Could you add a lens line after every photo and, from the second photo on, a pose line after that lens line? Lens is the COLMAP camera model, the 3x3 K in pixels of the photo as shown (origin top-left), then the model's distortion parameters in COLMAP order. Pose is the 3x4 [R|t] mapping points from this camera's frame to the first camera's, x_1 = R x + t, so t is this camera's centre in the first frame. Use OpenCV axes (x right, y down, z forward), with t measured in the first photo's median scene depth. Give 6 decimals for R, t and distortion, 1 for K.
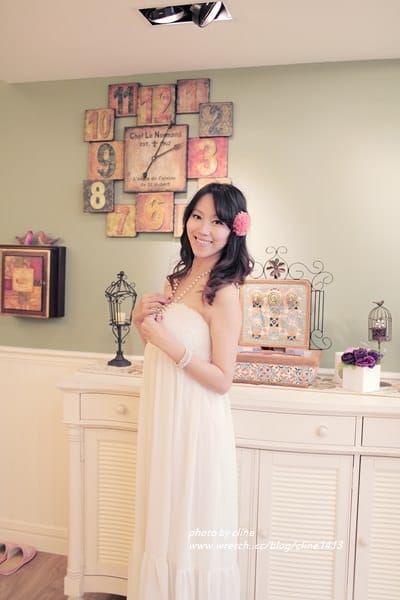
lens RADIAL K [[583.8, 0, 199.0], [0, 583.8, 295.5], [0, 0, 1]] dist [-0.066761, 0.000000]
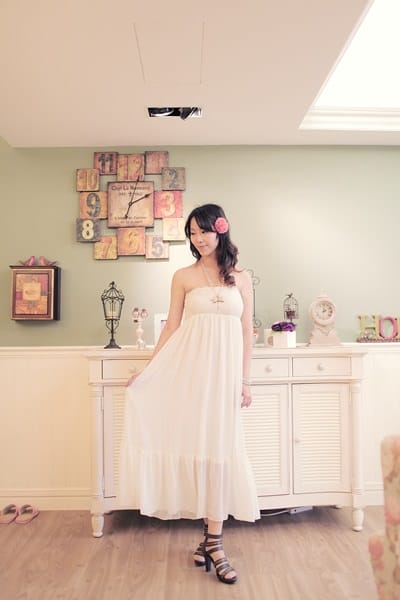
lens RADIAL K [[583.8, 0, 199.0], [0, 583.8, 292.2], [0, 0, 1]] dist [-0.066761, 0.000000]
pose [[0.960612, -0.016978, 0.277376, -0.316809], [0.050951, 0.991972, -0.115737, 0.153842], [-0.273184, 0.125311, 0.953765, -0.384903]]
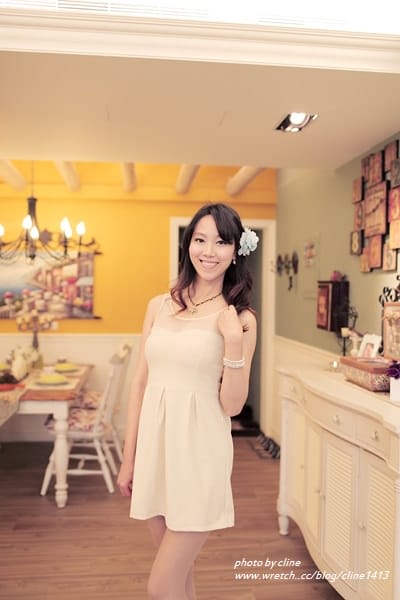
lens RADIAL K [[583.8, 0, 202.3], [0, 583.8, 298.3], [0, 0, 1]] dist [-0.066761, 0.000000]
pose [[0.379213, -0.005505, -0.925293, 0.968150], [-0.073150, 0.996674, -0.035908, 0.032682], [0.922414, 0.081302, 0.377549, 0.181515]]
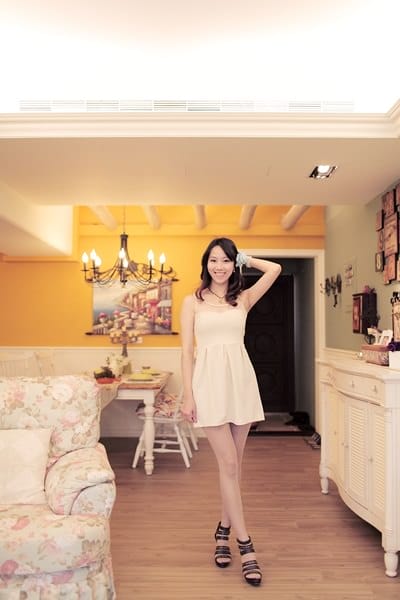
lens RADIAL K [[583.8, 0, 200.6], [0, 583.8, 296.2], [0, 0, 1]] dist [-0.066761, 0.000000]
pose [[0.263120, -0.076285, -0.961742, 1.360902], [-0.069650, 0.992766, -0.097801, 0.136050], [0.962246, 0.092719, 0.255903, 0.074528]]
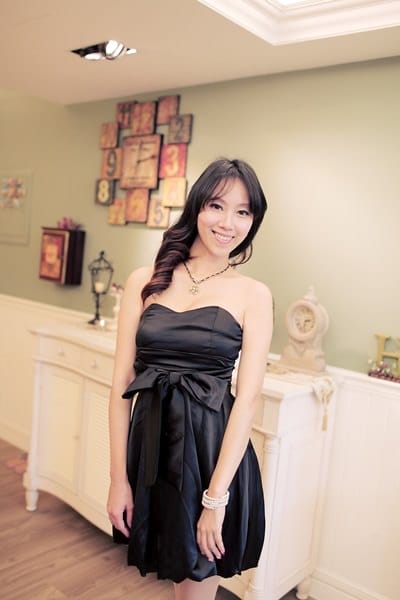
lens RADIAL K [[583.8, 0, 198.4], [0, 583.8, 295.0], [0, 0, 1]] dist [-0.066761, 0.000000]
pose [[0.903859, 0.092498, -0.417712, 0.580972], [-0.096691, 0.995252, 0.011165, 0.019681], [0.416761, 0.030298, 0.908511, -0.059104]]
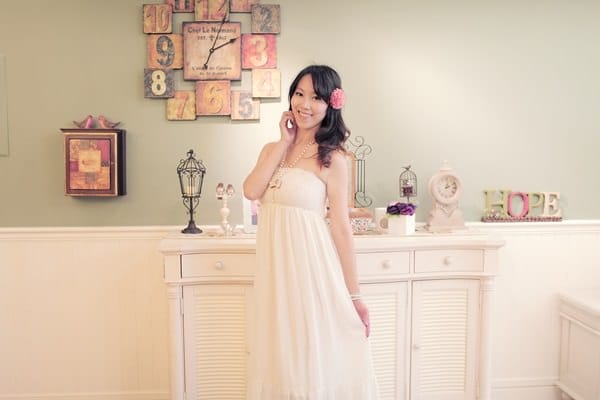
lens RADIAL K [[583.8, 0, 300.3], [0, 583.8, 197.3], [0, 0, 1]] dist [-0.066761, 0.000000]
pose [[0.944536, -0.050414, 0.324514, -0.298187], [0.045799, 0.998712, 0.021850, 0.034965], [-0.325197, -0.005776, 0.945629, -0.136182]]
